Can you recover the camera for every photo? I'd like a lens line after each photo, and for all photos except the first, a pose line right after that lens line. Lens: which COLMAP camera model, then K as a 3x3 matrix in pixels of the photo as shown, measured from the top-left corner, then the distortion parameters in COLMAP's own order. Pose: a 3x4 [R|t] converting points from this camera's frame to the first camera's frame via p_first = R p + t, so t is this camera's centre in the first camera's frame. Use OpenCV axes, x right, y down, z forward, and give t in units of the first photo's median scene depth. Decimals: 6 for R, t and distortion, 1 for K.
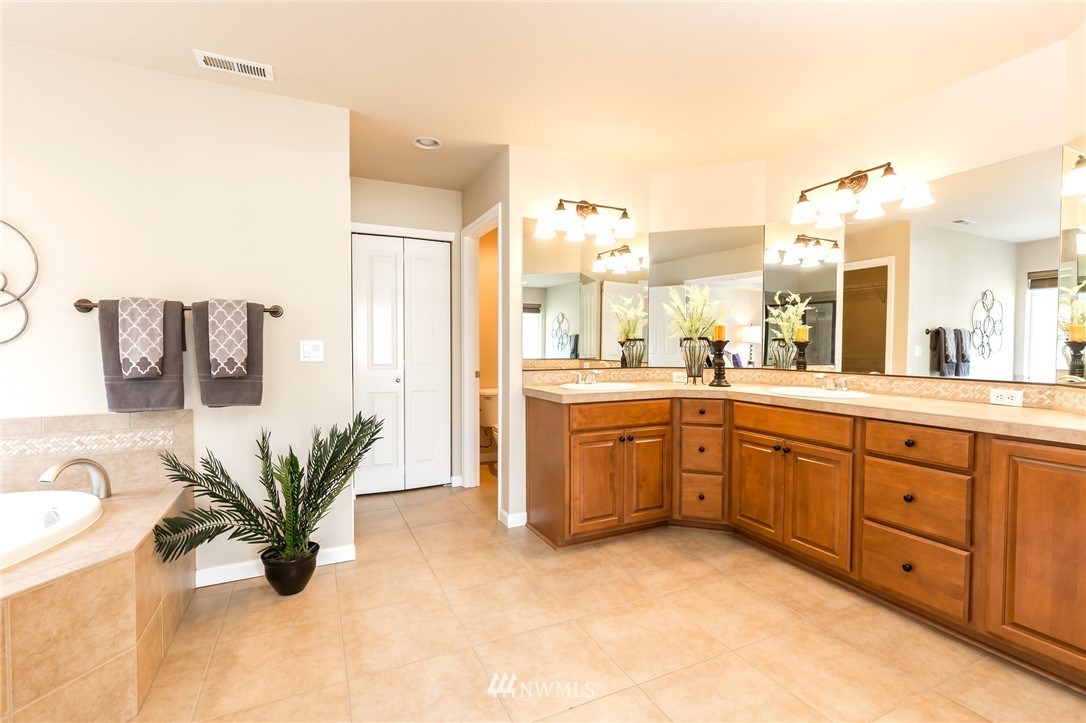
lens RADIAL K [[490.0, 0, 548.1], [0, 490.0, 355.2], [0, 0, 1]] dist [-0.000755, -0.000213]
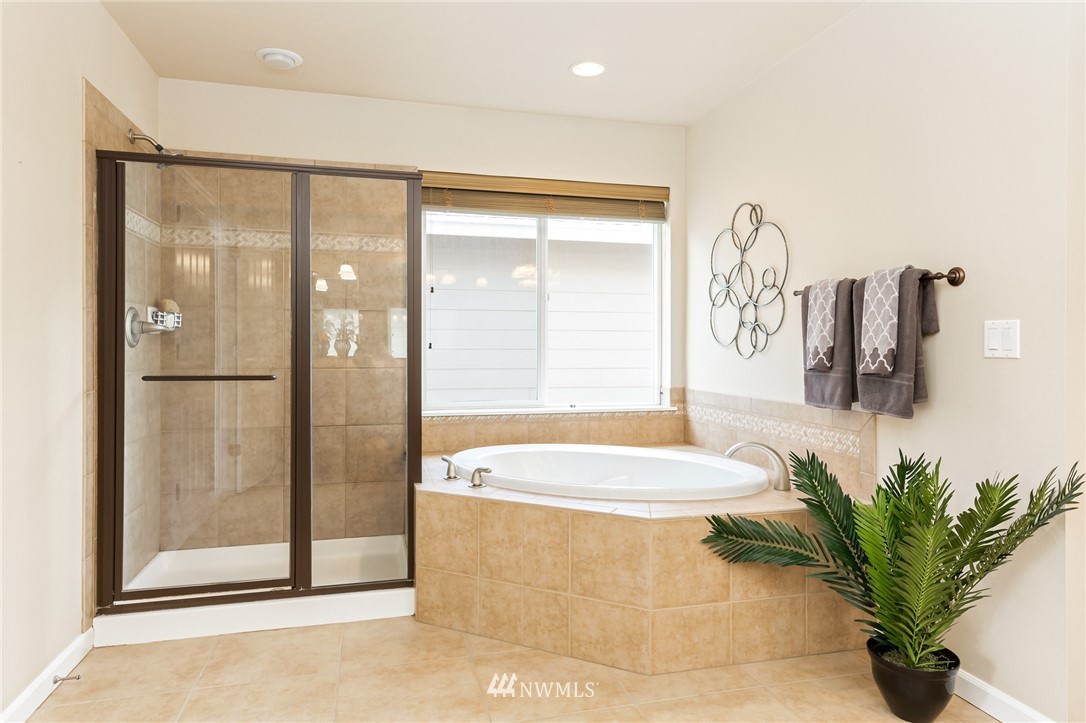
lens RADIAL K [[676.1, 0, 542.8], [0, 676.1, 344.4], [0, 0, 1]] dist [0.003441, 0.000558]
pose [[-0.199523, -0.003600, -0.979887, 0.456964], [-0.026796, 0.999639, 0.001784, 0.011982], [0.979527, 0.026613, -0.199548, 0.729871]]
